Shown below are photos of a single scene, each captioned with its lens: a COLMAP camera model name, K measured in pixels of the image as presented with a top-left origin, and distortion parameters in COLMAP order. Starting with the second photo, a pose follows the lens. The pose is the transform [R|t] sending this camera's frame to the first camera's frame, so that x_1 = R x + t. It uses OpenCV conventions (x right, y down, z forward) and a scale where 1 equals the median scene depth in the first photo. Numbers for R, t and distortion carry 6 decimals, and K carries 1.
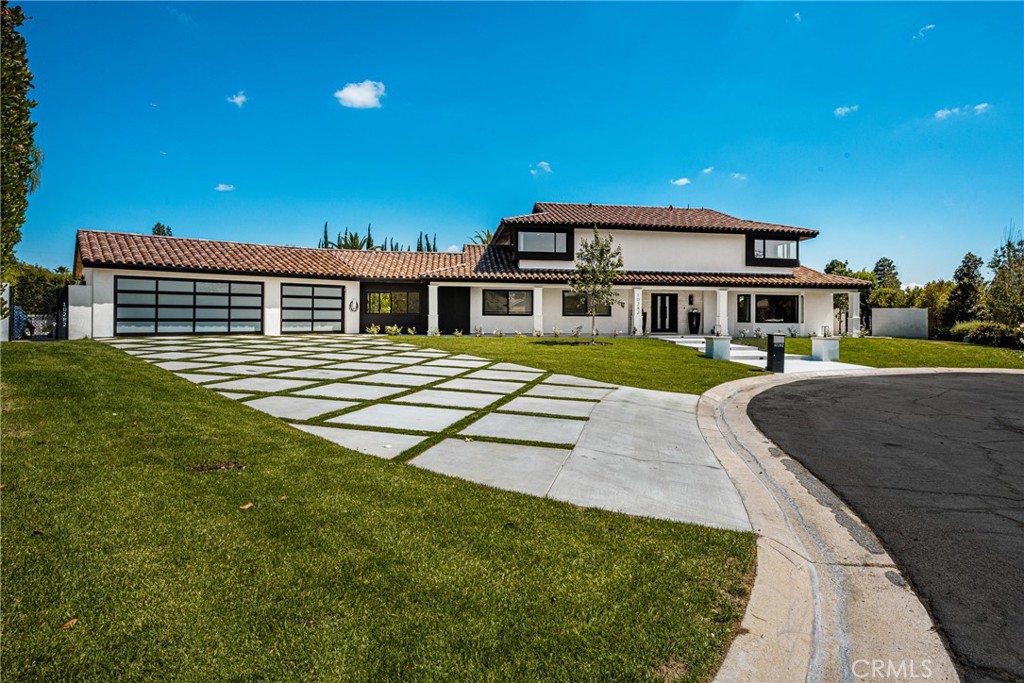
lens RADIAL K [[533.0, 0, 517.9], [0, 533.0, 314.2], [0, 0, 1]] dist [0.003160, -0.000113]
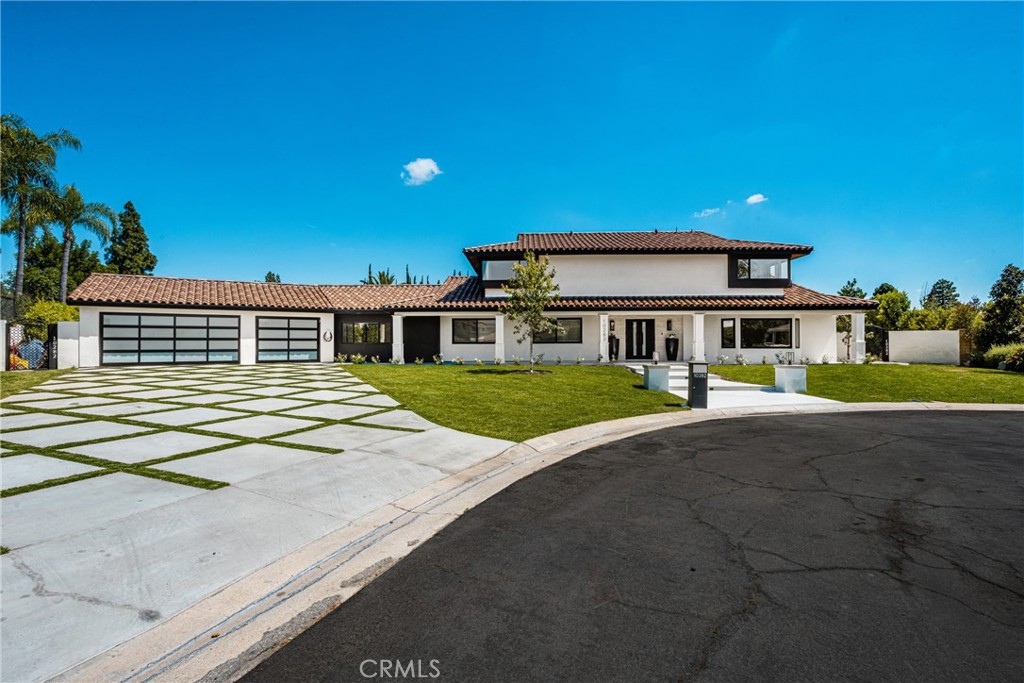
lens RADIAL K [[473.5, 0, 487.6], [0, 473.5, 341.6], [0, 0, 1]] dist [0.002526, -0.000799]
pose [[0.984874, -0.011779, -0.172871, 0.160511], [0.011282, 0.999929, -0.003857, 0.002218], [0.172904, 0.001848, 0.984937, 0.114517]]
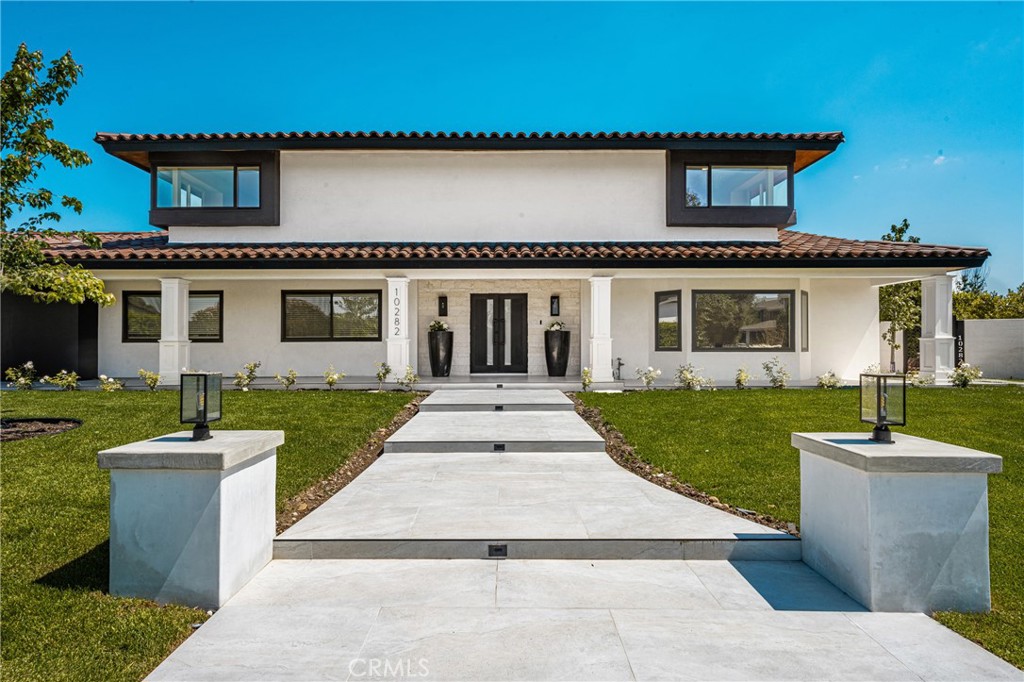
lens RADIAL K [[491.7, 0, 474.8], [0, 491.7, 343.6], [0, 0, 1]] dist [-0.001745, 0.000028]
pose [[0.991067, -0.010872, -0.132918, 0.332509], [0.010712, 0.999941, -0.001920, 0.008235], [0.132931, 0.000480, 0.991125, 0.587426]]
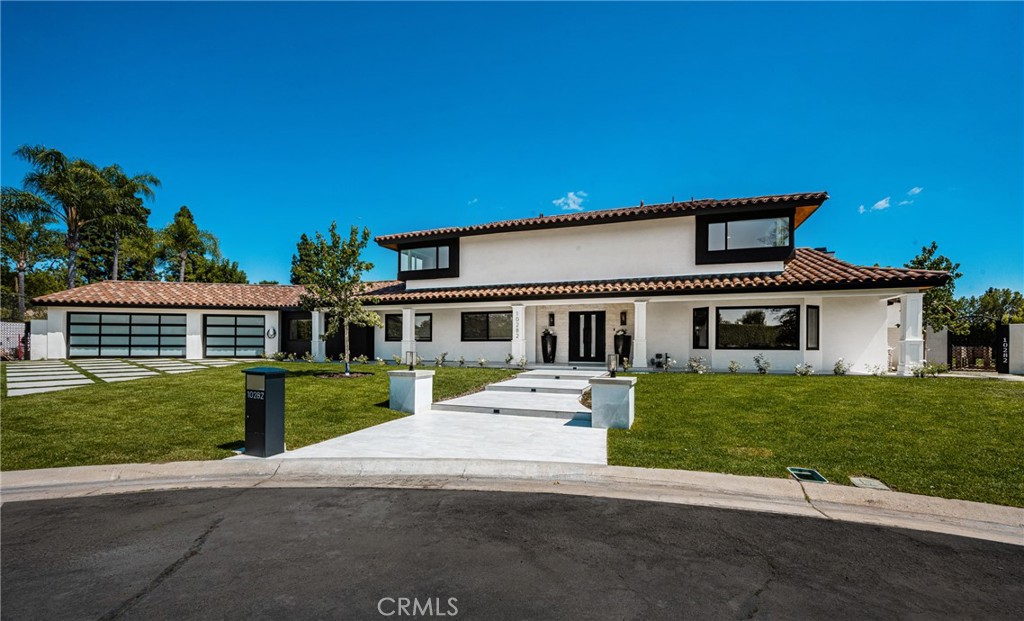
lens RADIAL K [[410.0, 0, 491.9], [0, 410.0, 343.2], [0, 0, 1]] dist [-0.001385, 0.000071]
pose [[0.882853, -0.004974, -0.469623, 0.459289], [0.004759, 0.999987, -0.001644, 0.008359], [0.469625, -0.000784, 0.882866, 0.439544]]
